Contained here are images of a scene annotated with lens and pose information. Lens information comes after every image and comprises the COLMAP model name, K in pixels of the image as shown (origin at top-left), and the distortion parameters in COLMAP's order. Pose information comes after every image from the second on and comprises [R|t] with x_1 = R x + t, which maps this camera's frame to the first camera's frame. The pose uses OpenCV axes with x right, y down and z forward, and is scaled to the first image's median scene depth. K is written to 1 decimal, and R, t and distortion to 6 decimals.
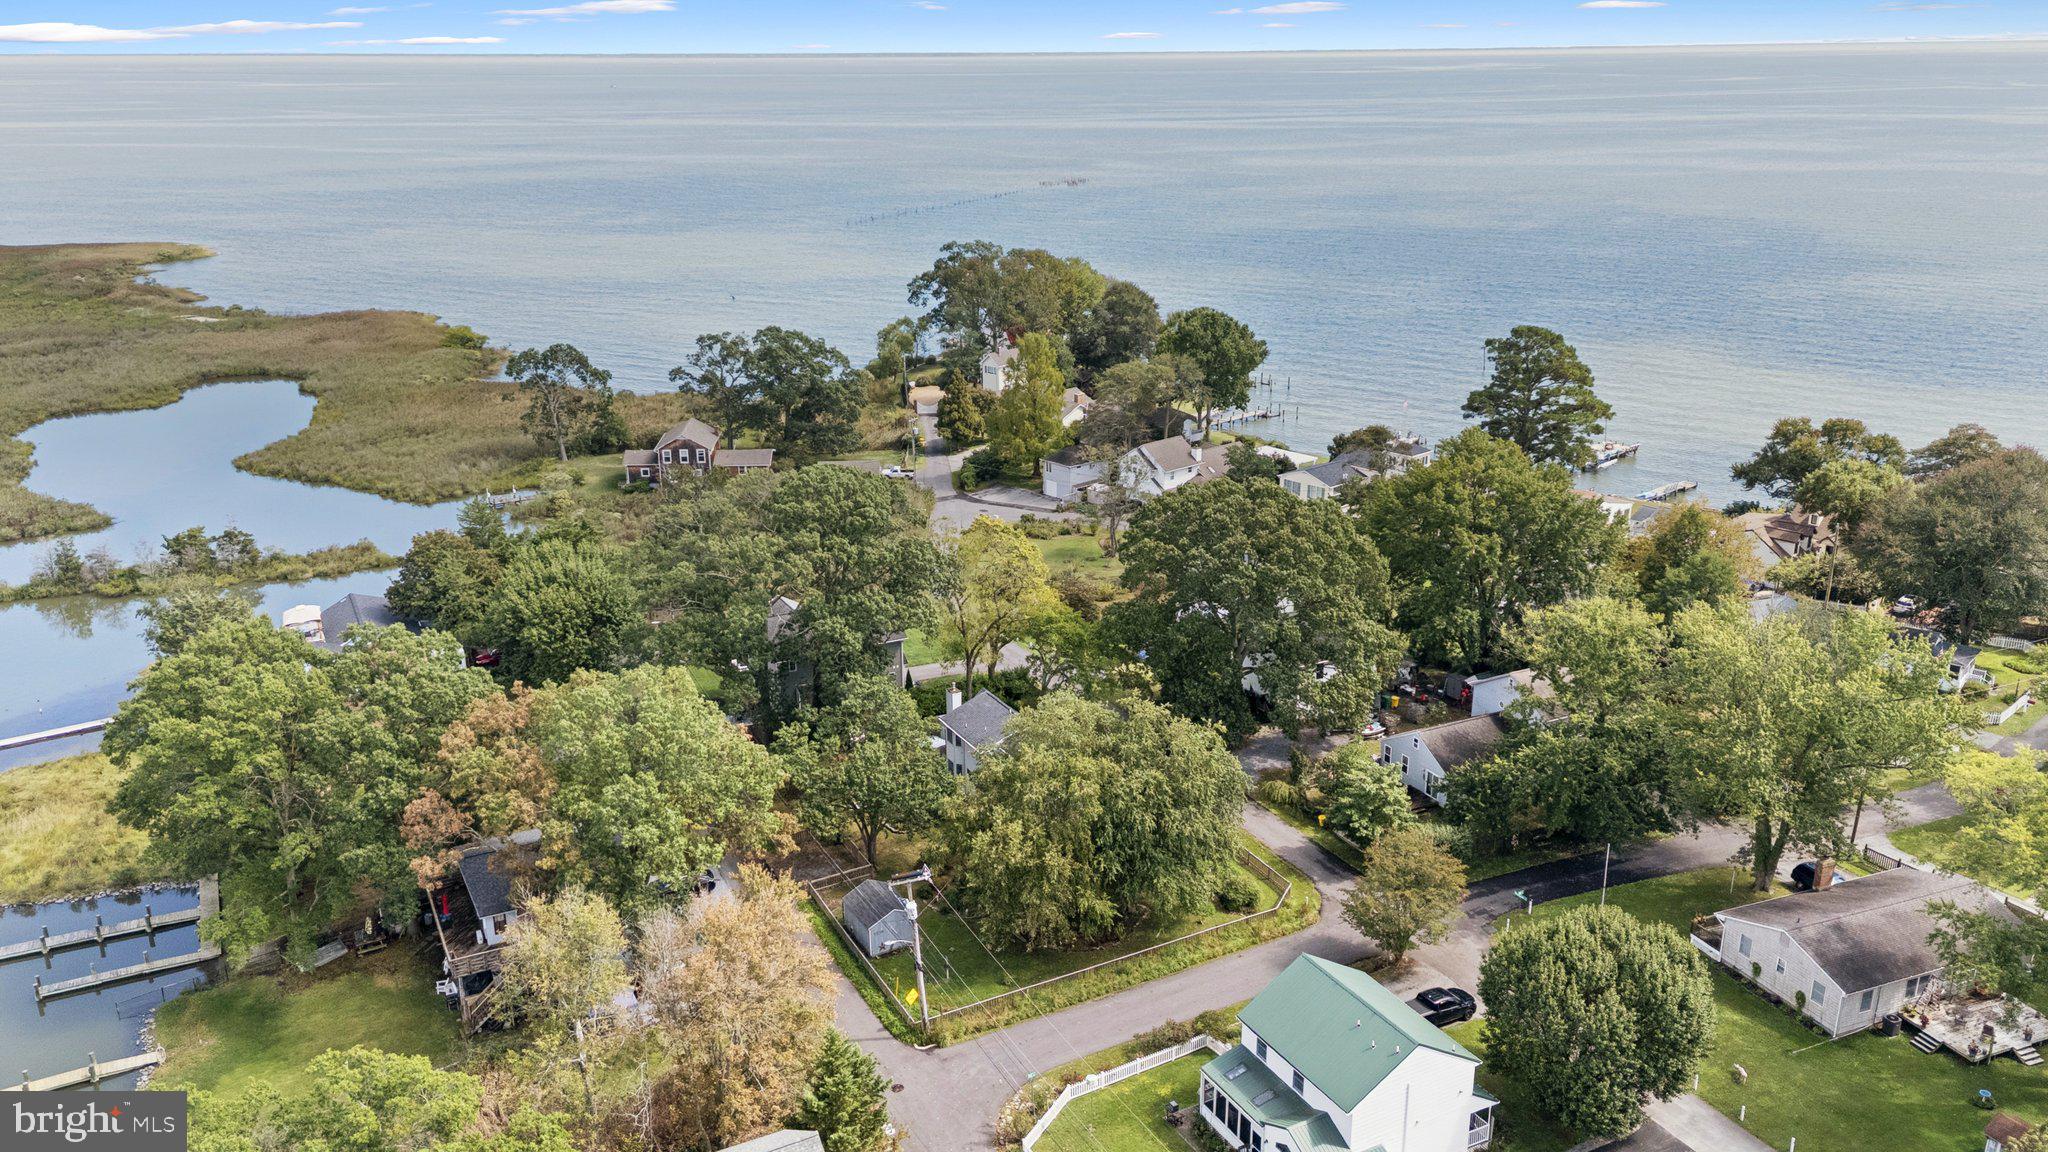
lens RADIAL K [[1528.0, 0, 1024.0], [0, 1528.0, 576.0], [0, 0, 1]] dist [0.102394, -0.067870]
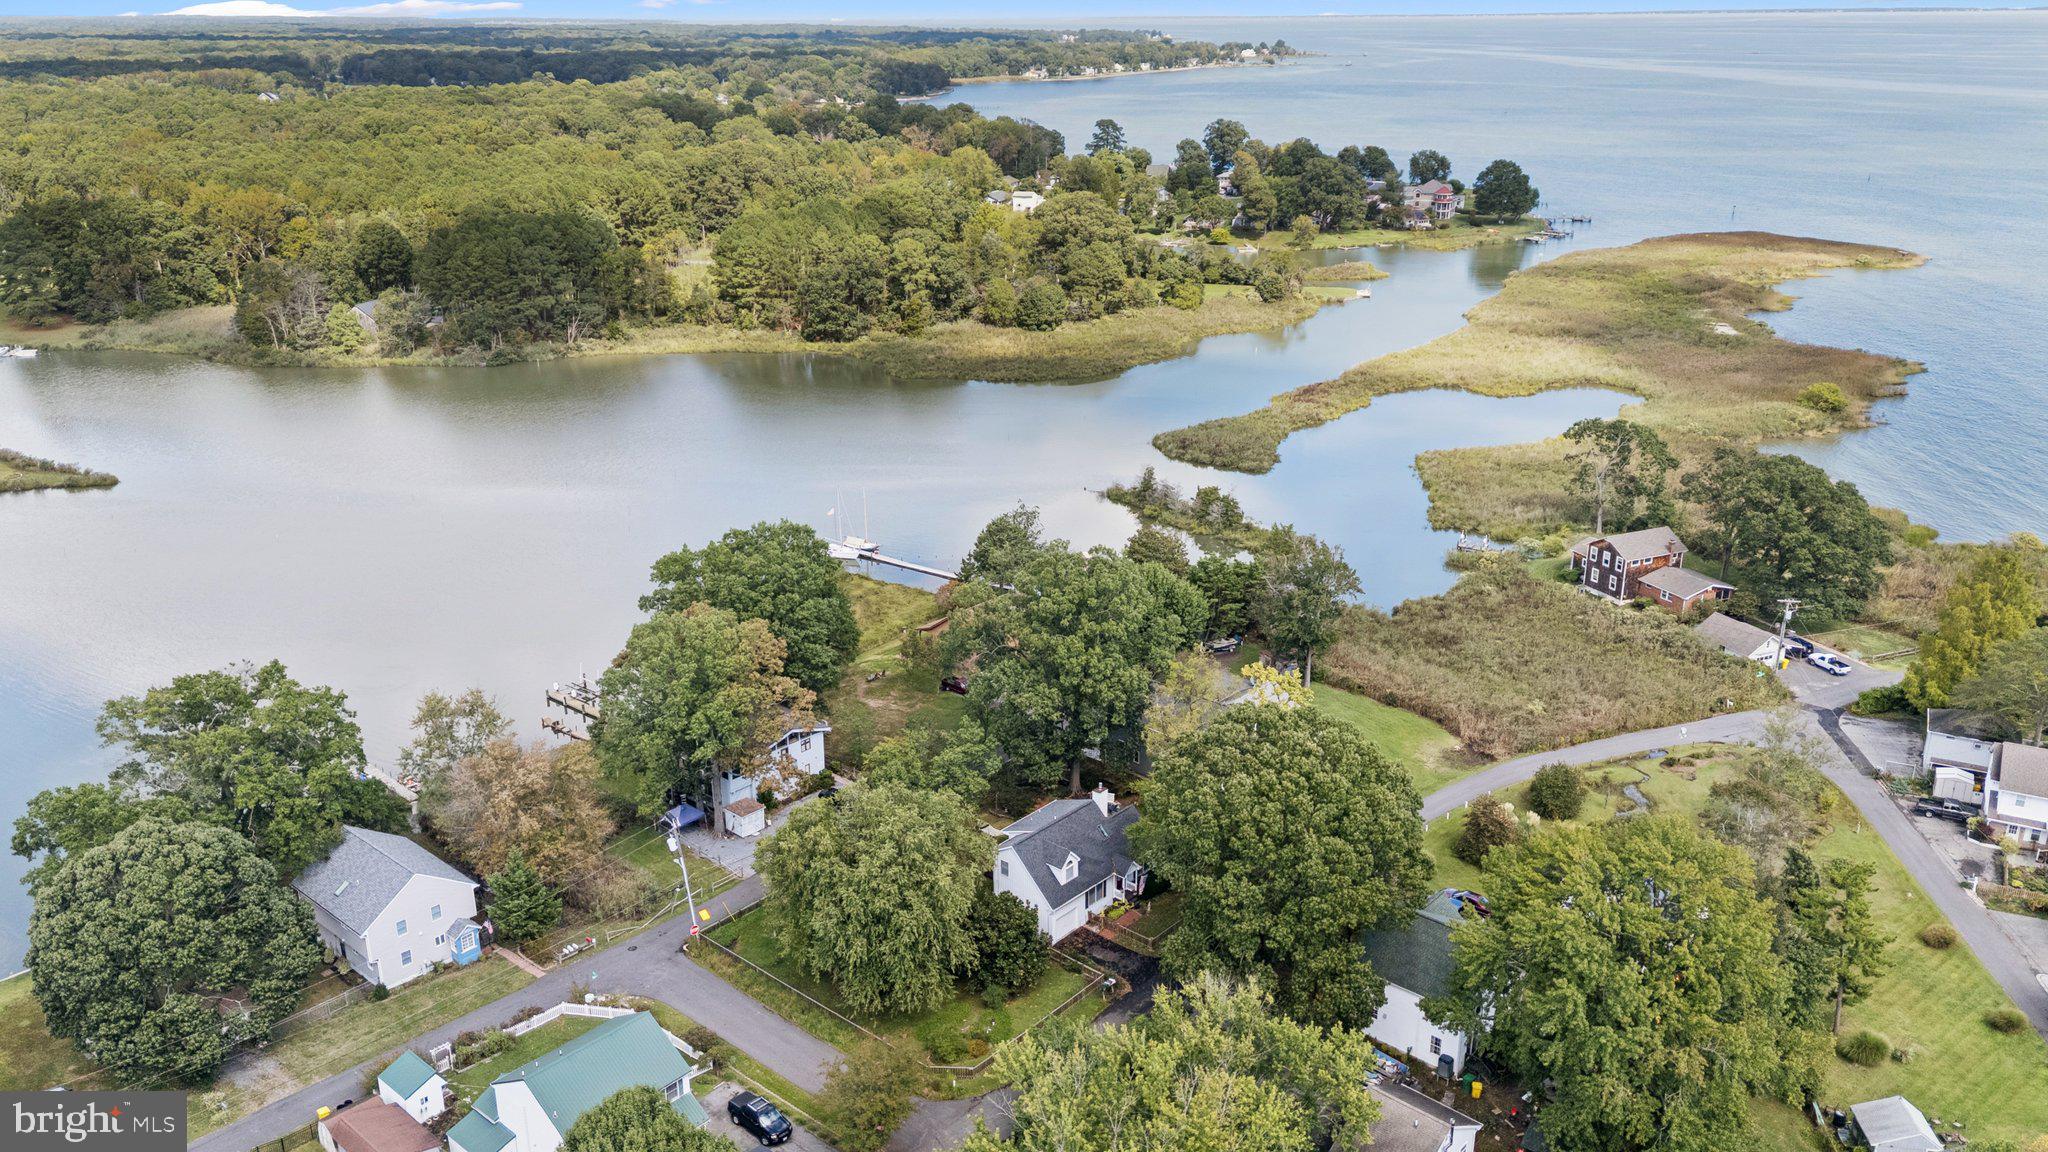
lens RADIAL K [[1541.5, 0, 1024.0], [0, 1541.5, 576.0], [0, 0, 1]] dist [0.087171, -0.101604]
pose [[0.358446, 0.322566, -0.876052, 0.690689], [-0.297176, 0.929019, 0.220476, -0.239153], [0.884988, 0.181313, 0.428862, 0.364143]]
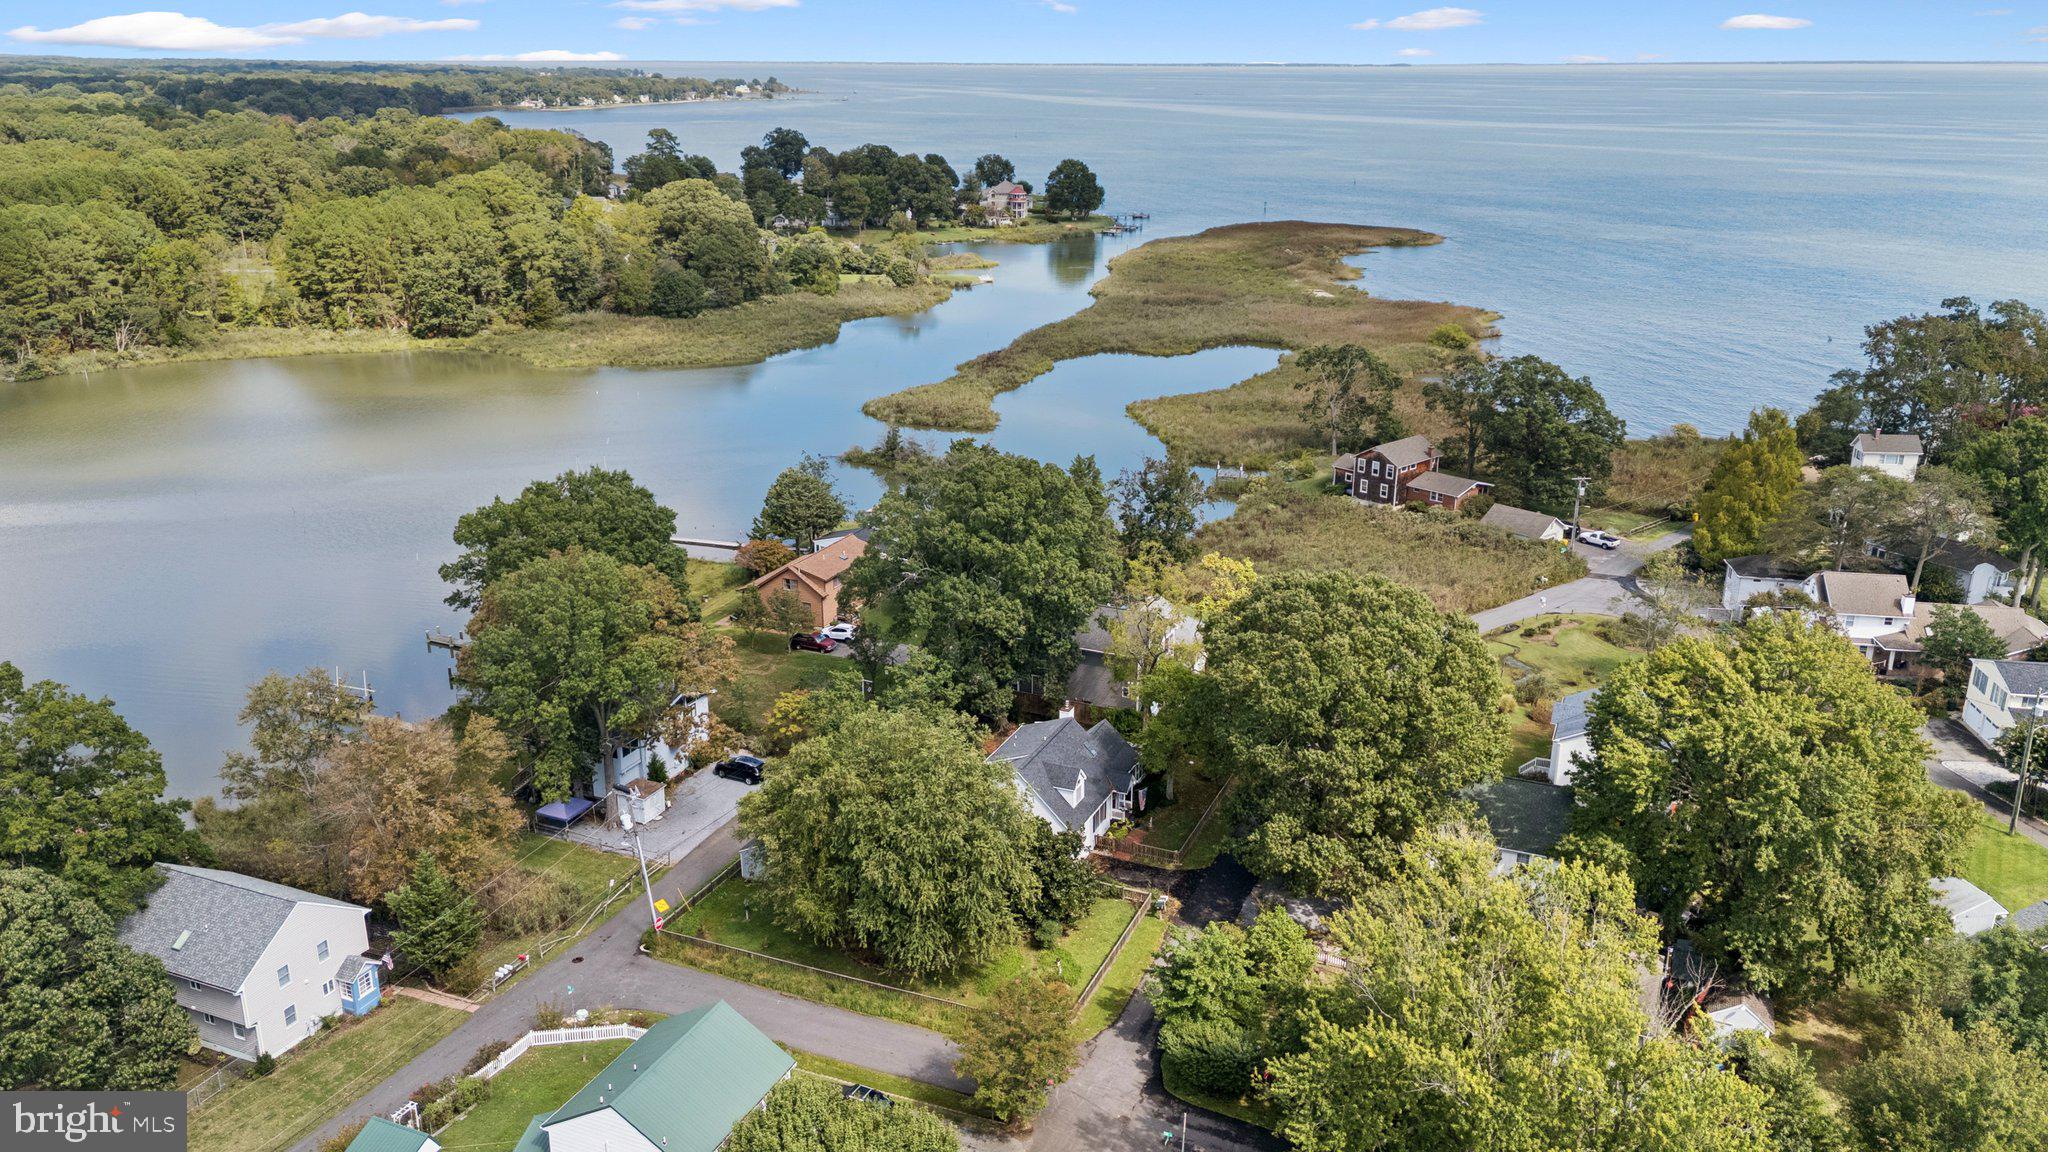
lens RADIAL K [[1518.5, 0, 1024.0], [0, 1518.5, 576.0], [0, 0, 1]] dist [0.067581, -0.064319]
pose [[0.633108, 0.257900, -0.729836, 0.510465], [-0.257254, 0.959374, 0.115852, -0.091754], [0.730064, 0.114407, 0.673734, 0.246538]]
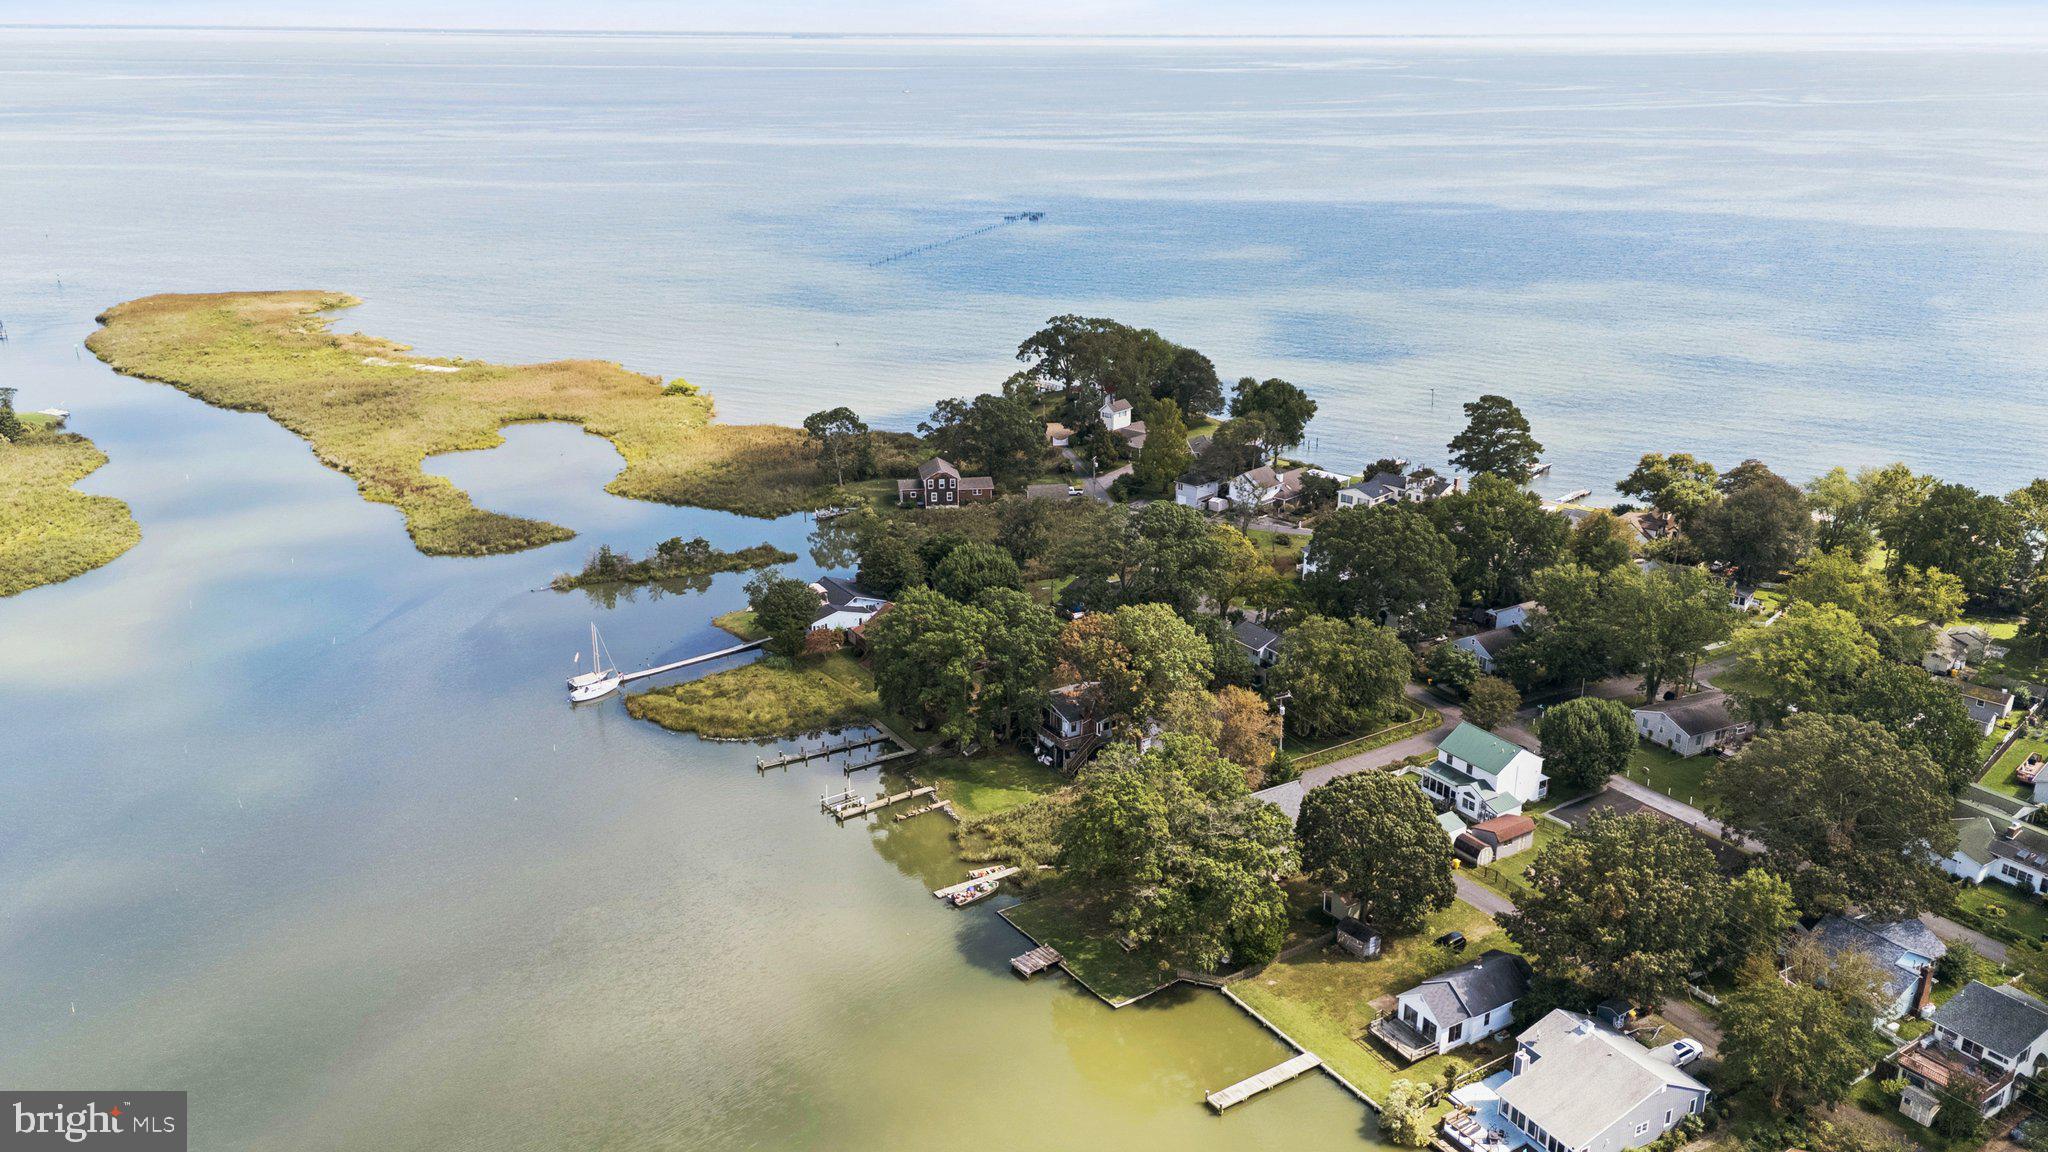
lens RADIAL K [[1491.1, 0, 1024.0], [0, 1491.1, 576.0], [0, 0, 1]] dist [0.093161, -0.099158]
pose [[0.996783, -0.019208, 0.077813, -0.353148], [0.018242, 0.999748, 0.013106, -0.006298], [-0.078045, -0.011644, 0.996882, -0.647111]]
